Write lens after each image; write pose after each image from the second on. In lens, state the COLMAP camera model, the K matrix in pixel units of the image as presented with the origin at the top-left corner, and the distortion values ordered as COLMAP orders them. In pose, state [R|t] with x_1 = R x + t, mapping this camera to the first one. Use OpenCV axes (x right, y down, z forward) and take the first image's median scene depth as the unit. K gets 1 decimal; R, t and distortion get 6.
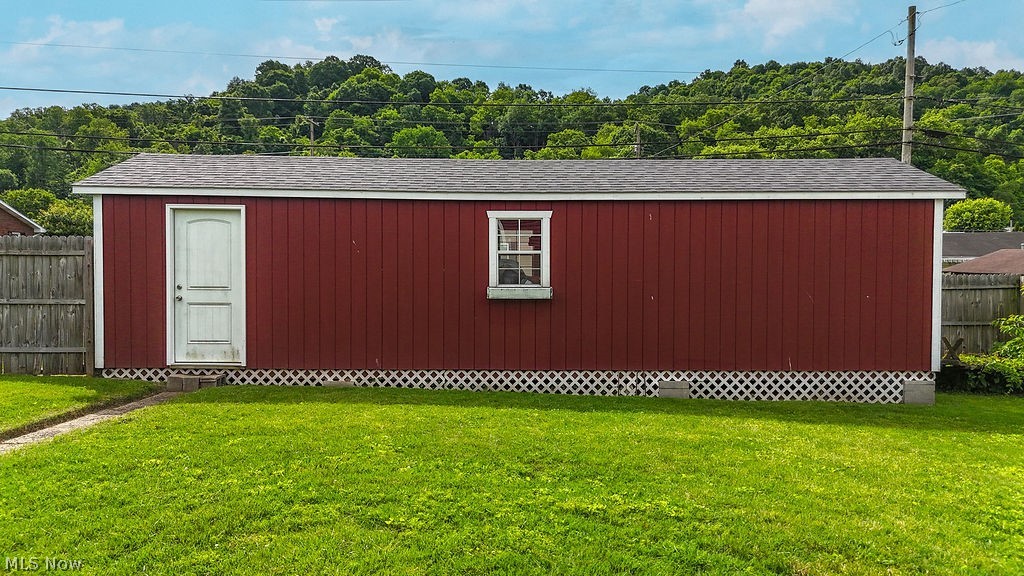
lens RADIAL K [[761.2, 0, 512.0], [0, 761.2, 288.0], [0, 0, 1]] dist [0.077933, -0.080303]
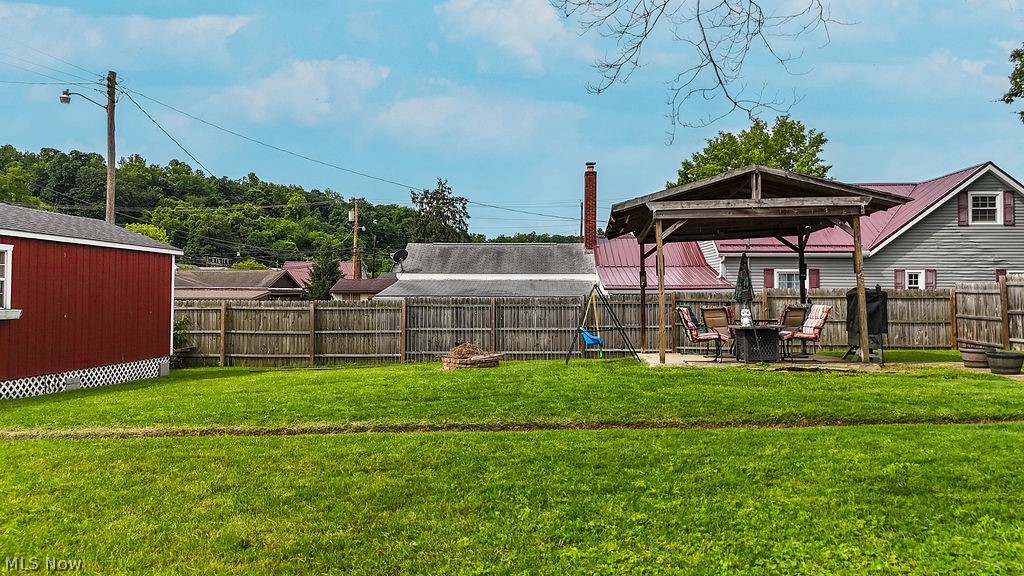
lens RADIAL K [[761.2, 0, 512.0], [0, 761.2, 288.0], [0, 0, 1]] dist [0.077933, -0.080303]
pose [[0.062541, 0.011343, 0.997978, -1.093252], [0.023177, 0.999649, -0.012814, -0.000670], [-0.997773, 0.023932, 0.062256, 0.143481]]
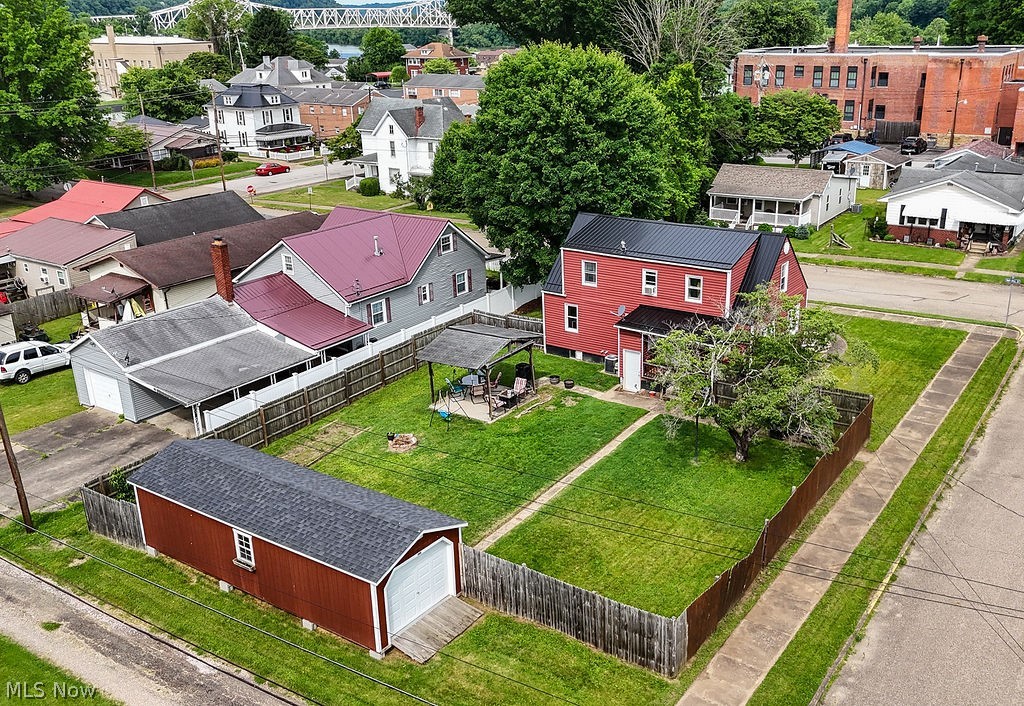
lens RADIAL K [[940.2, 0, 558.9], [0, 940.2, 354.3], [0, 0, 1]] dist [0.044331, -0.008558]
pose [[-0.821012, -0.178583, 0.542261, -2.190788], [0.033689, 0.933008, 0.358276, -1.579248], [-0.569916, 0.312417, -0.759995, 2.778829]]
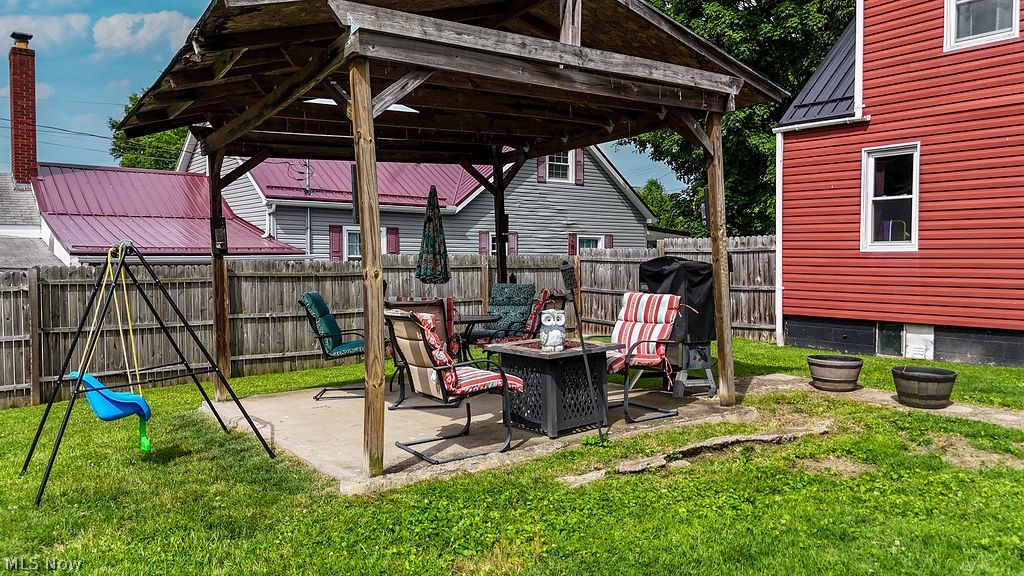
lens RADIAL K [[761.2, 0, 512.0], [0, 761.2, 288.0], [0, 0, 1]] dist [0.077933, -0.080303]
pose [[-0.588236, -0.030466, 0.808115, -0.224328], [0.019848, 0.998445, 0.052089, -0.015991], [-0.808446, 0.046680, -0.586717, 0.168856]]
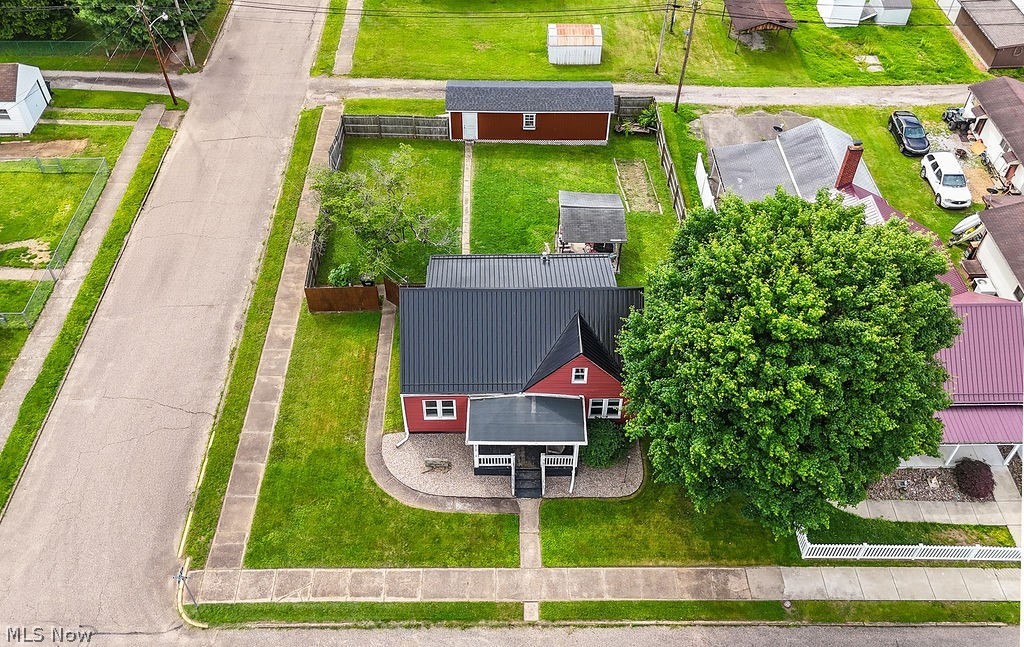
lens RADIAL K [[897.1, 0, 500.6], [0, 897.1, 308.2], [0, 0, 1]] dist [0.063726, -0.015431]
pose [[0.999929, 0.010862, -0.004946, -0.140173], [-0.004547, 0.729824, 0.683620, -3.268878], [0.011035, -0.683549, 0.729821, -4.303368]]
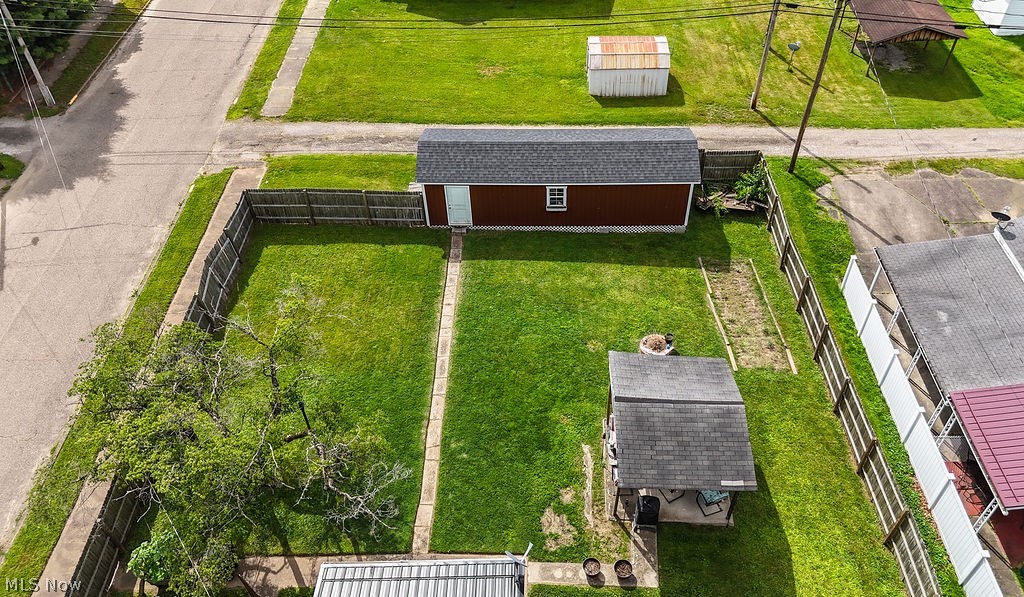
lens RADIAL K [[806.1, 0, 526.1], [0, 806.1, 267.1], [0, 0, 1]] dist [0.043359, 0.002261]
pose [[0.999447, 0.005452, -0.032813, -0.004618], [0.017695, 0.748174, 0.663267, -1.995380], [0.028166, -0.663480, 0.747664, -1.636191]]
